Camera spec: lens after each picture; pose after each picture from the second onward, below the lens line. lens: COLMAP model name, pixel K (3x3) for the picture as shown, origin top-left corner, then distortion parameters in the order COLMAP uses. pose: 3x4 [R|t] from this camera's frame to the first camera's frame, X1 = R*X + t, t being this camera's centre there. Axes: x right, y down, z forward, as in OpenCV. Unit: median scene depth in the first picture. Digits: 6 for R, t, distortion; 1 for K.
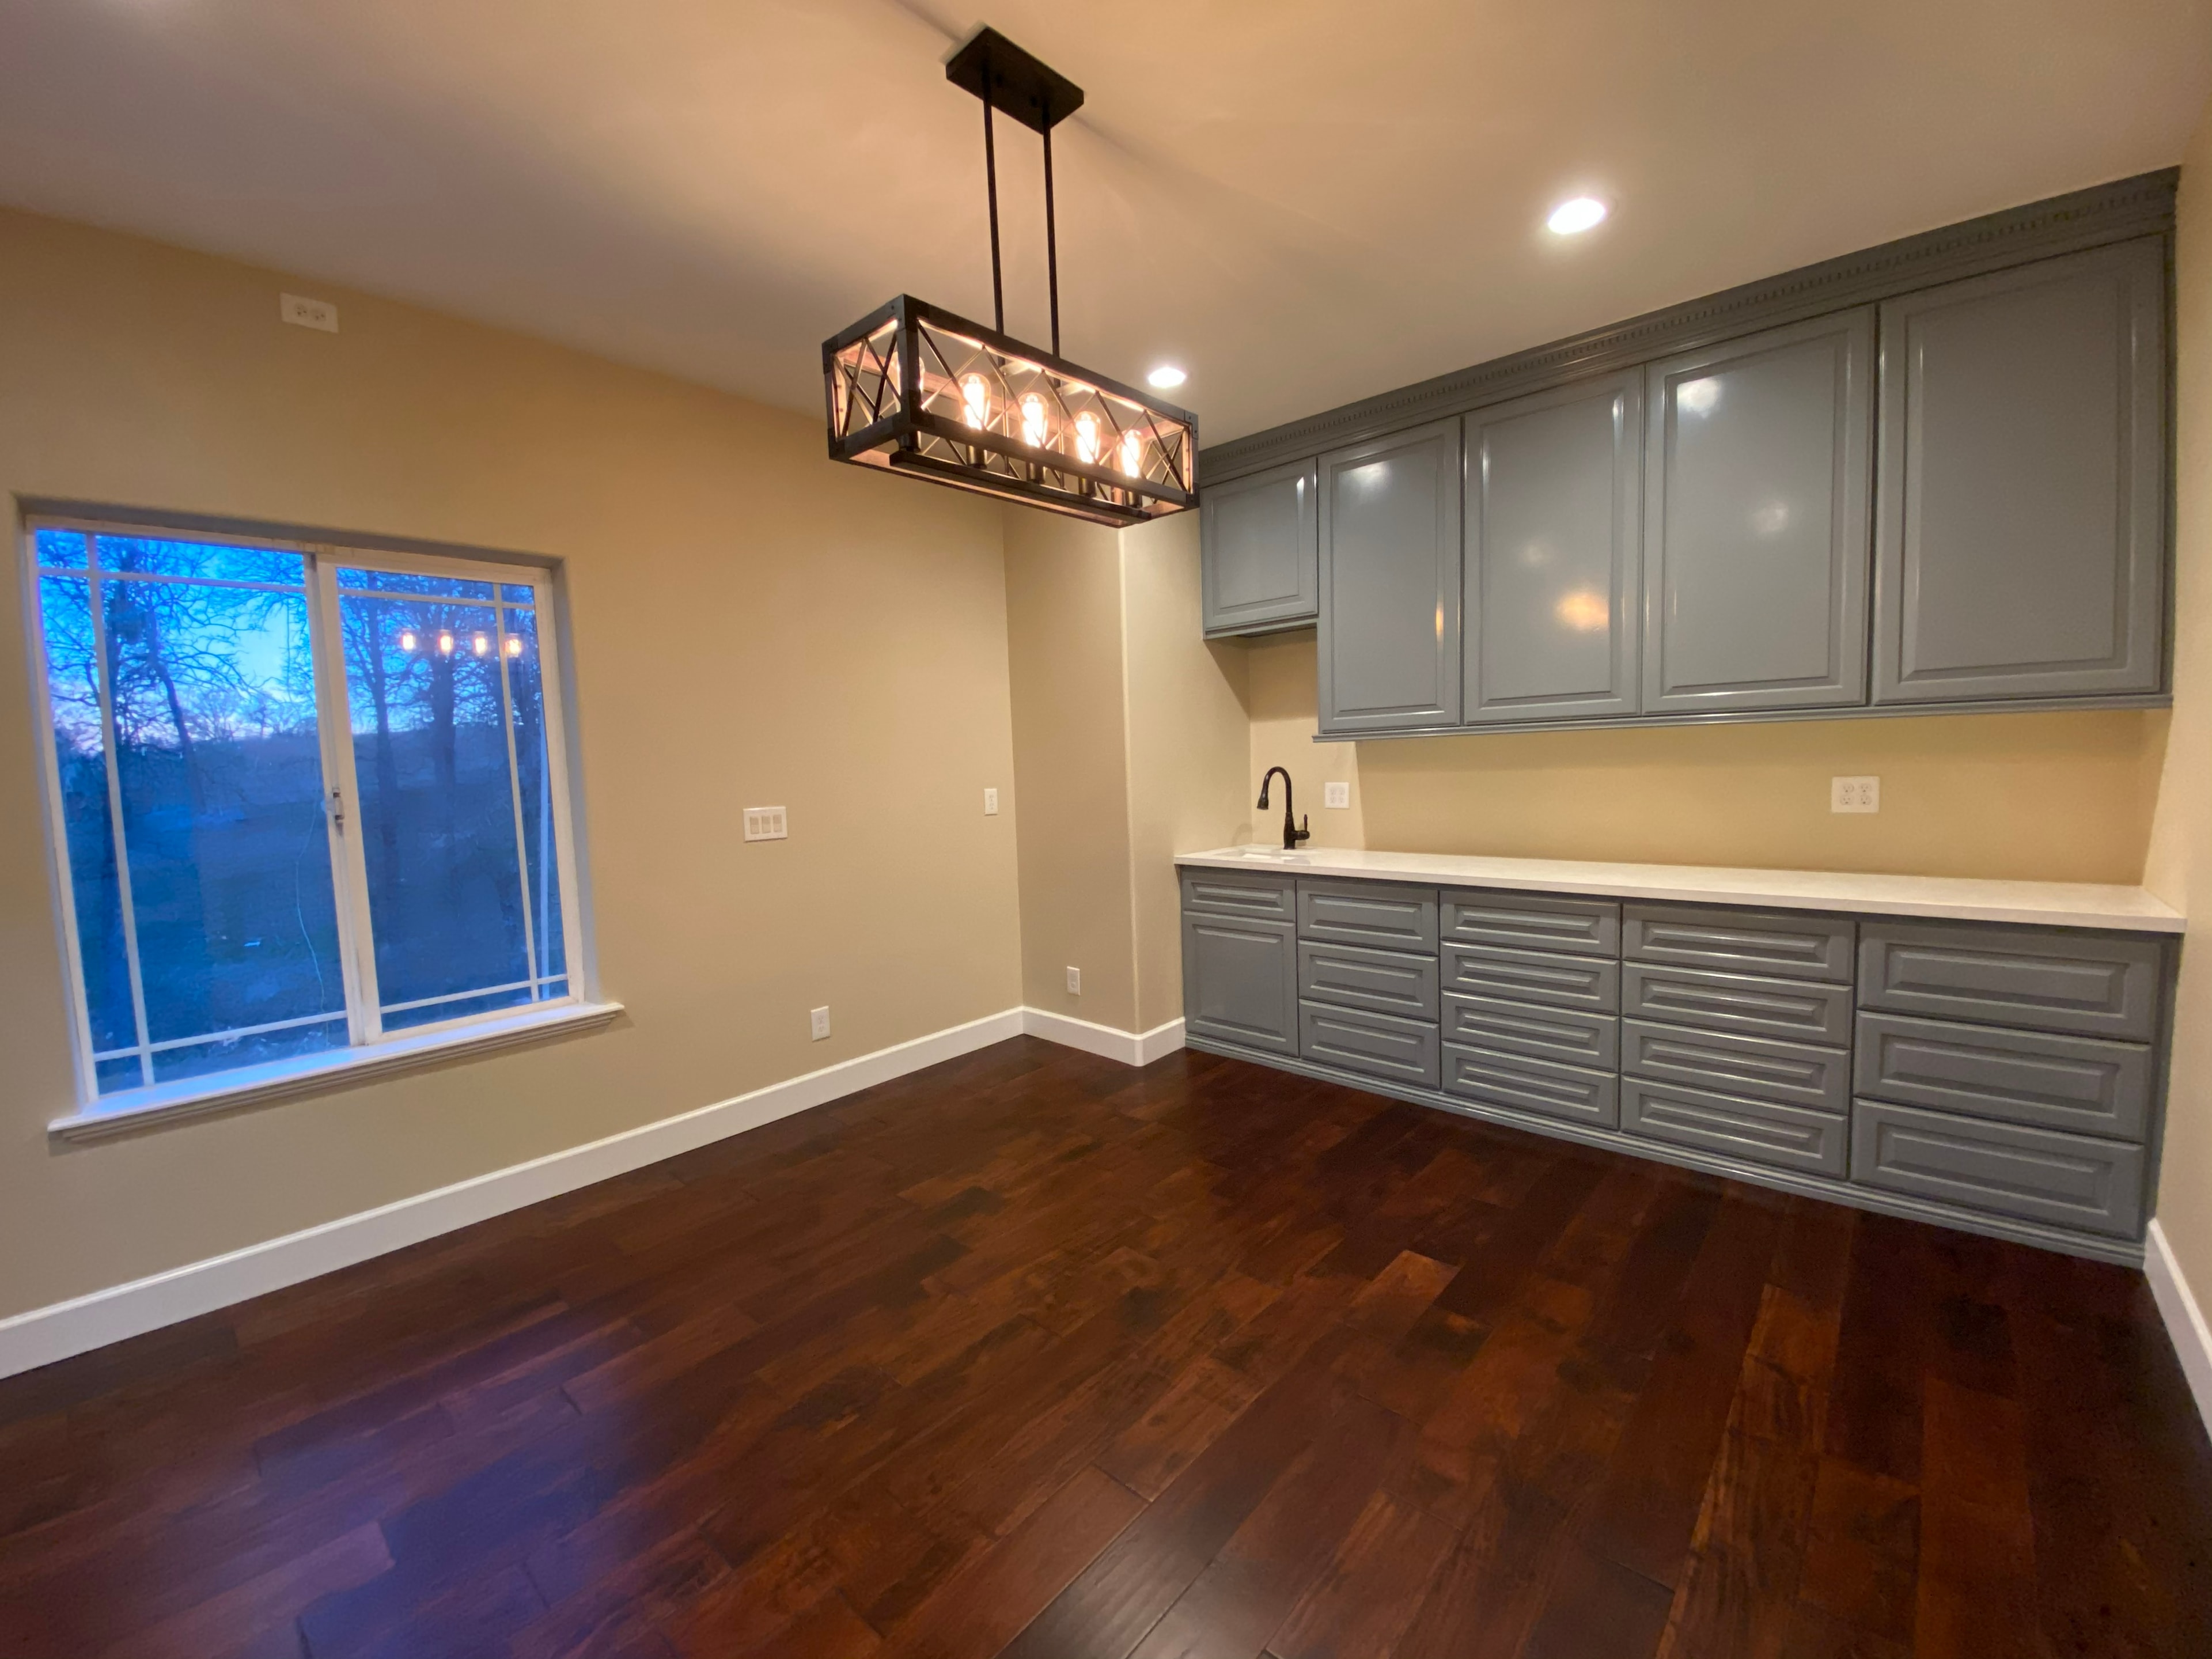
lens RADIAL K [[898.9, 0, 1106.0], [0, 898.9, 829.5], [0, 0, 1]] dist [0.016909, -0.020212]
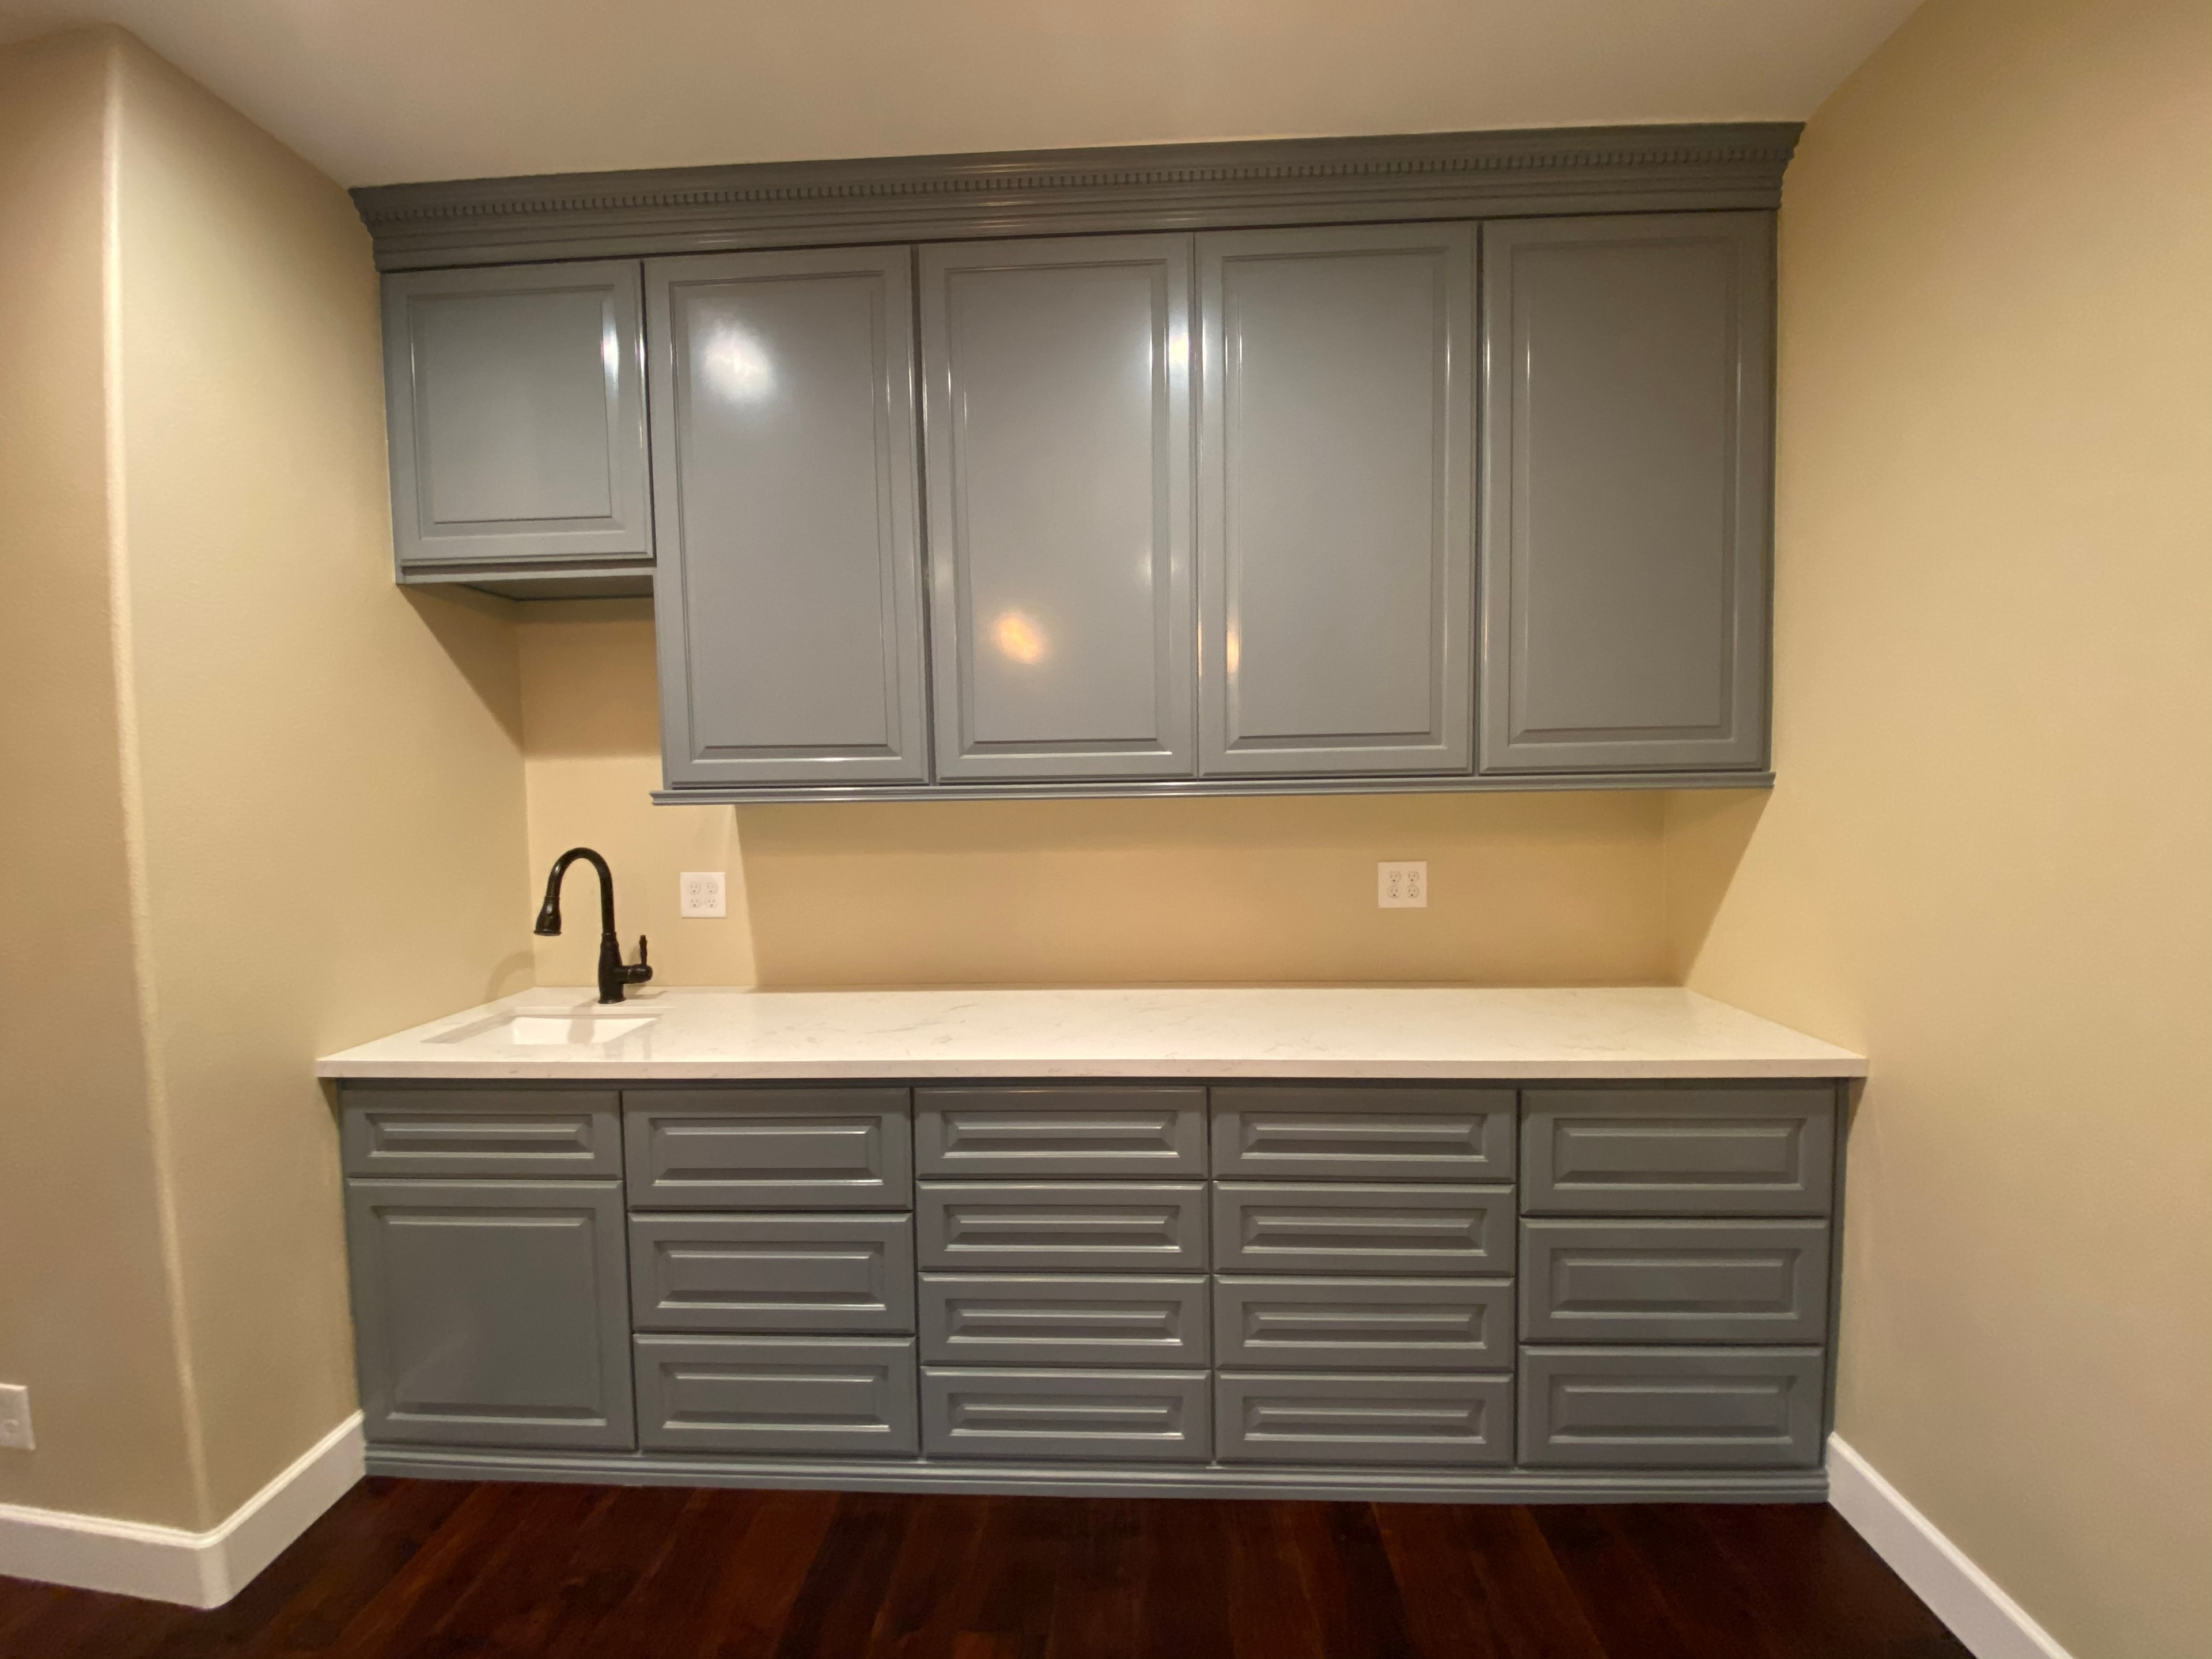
lens RADIAL K [[898.9, 0, 1106.0], [0, 898.9, 829.5], [0, 0, 1]] dist [0.016909, -0.020212]
pose [[0.778201, -0.014002, 0.627859, 0.111713], [0.039233, 0.998883, -0.026350, -0.062128], [-0.626789, 0.045138, 0.777881, 0.450549]]
